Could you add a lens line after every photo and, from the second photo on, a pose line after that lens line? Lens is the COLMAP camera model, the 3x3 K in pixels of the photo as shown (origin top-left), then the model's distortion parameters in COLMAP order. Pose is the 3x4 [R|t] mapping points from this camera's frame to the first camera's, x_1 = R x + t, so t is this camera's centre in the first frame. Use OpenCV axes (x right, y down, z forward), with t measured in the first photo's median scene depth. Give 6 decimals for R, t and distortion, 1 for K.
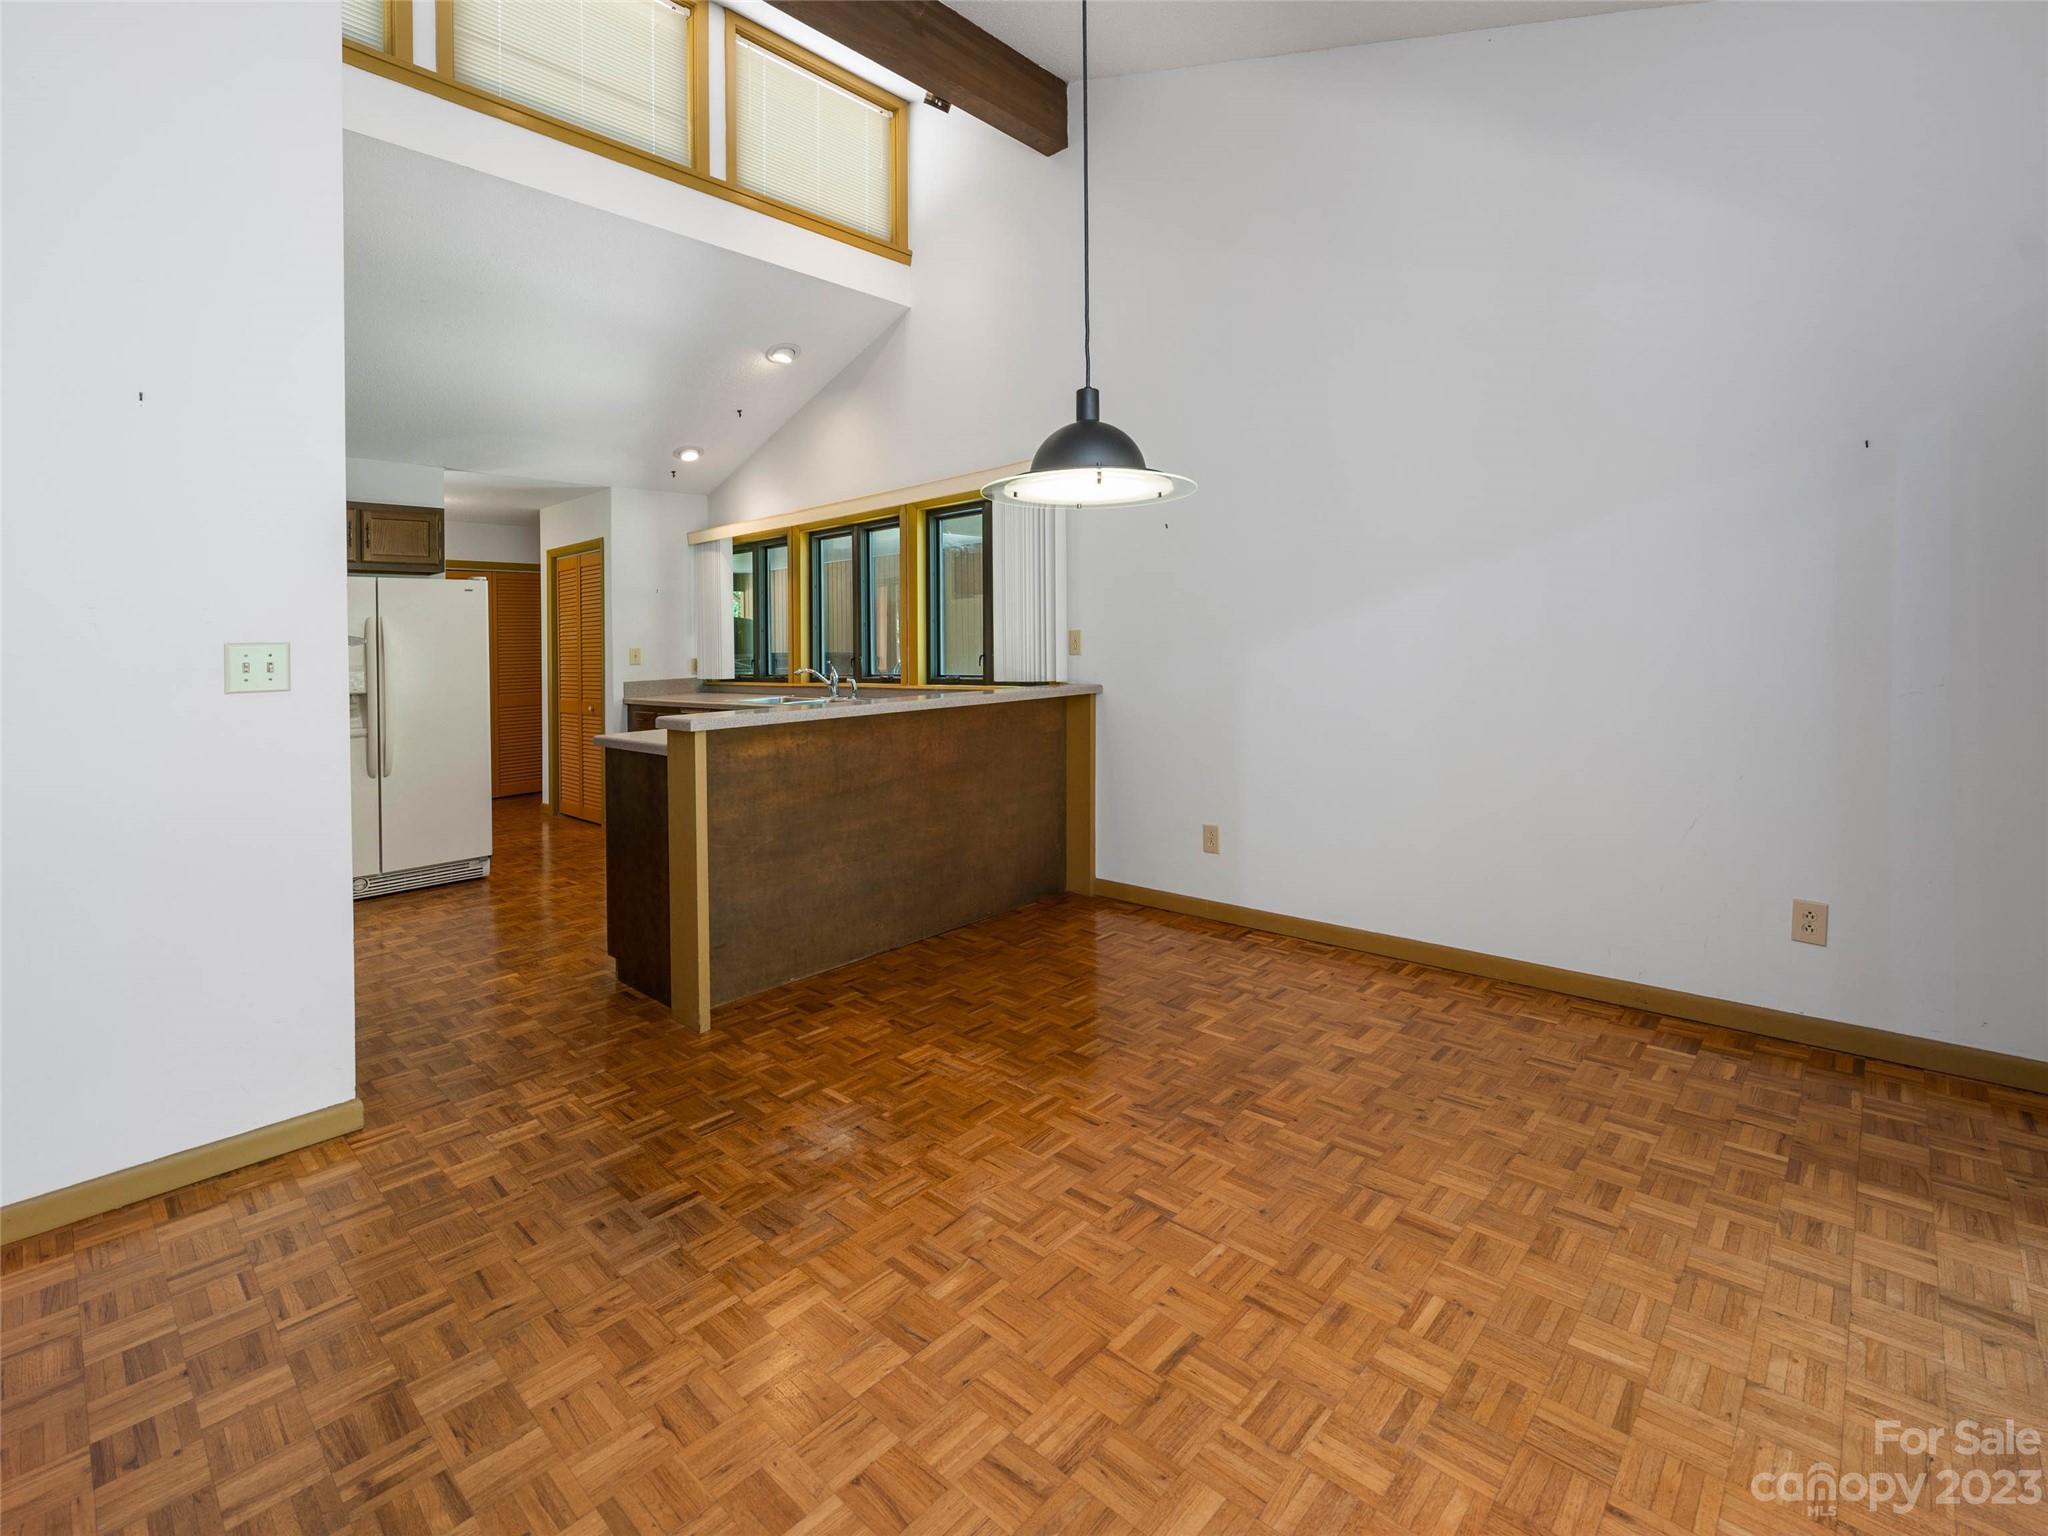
lens RADIAL K [[937.1, 0, 1024.0], [0, 937.1, 768.0], [0, 0, 1]] dist [-0.002994, -0.000268]
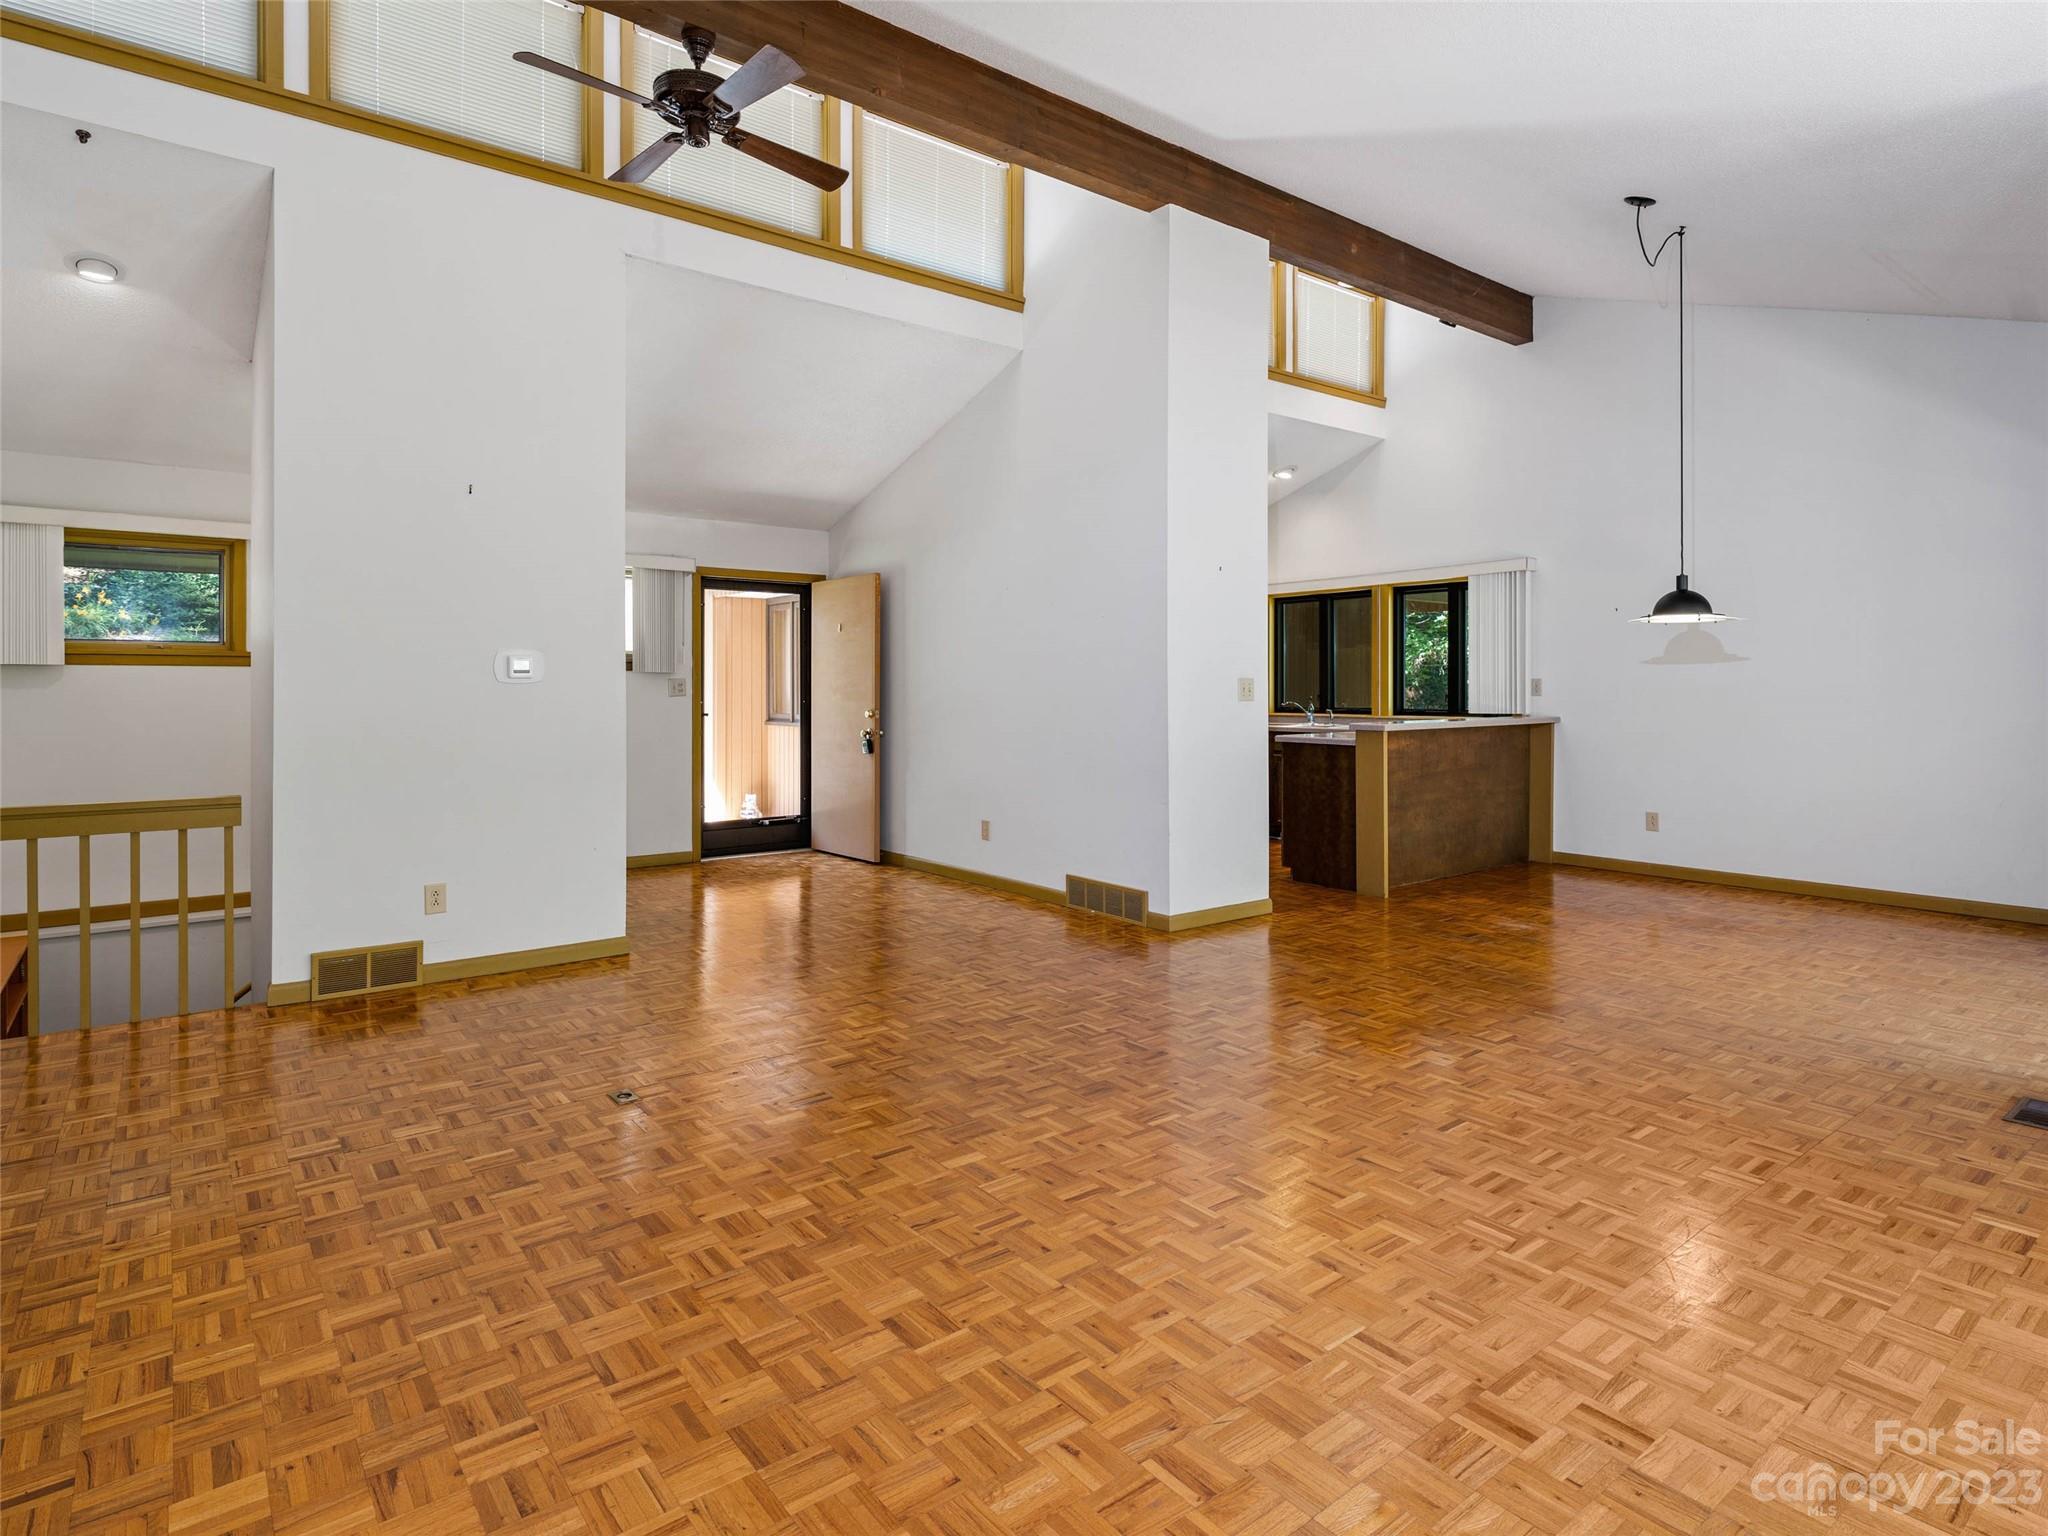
lens RADIAL K [[1104.3, 0, 1024.0], [0, 1104.3, 768.0], [0, 0, 1]] dist [-0.000467, 0.000143]
pose [[0.986488, 0.034244, -0.160215, -0.451289], [-0.042896, 0.997784, -0.050858, 0.110403], [0.158119, 0.057044, 0.985771, -0.787373]]
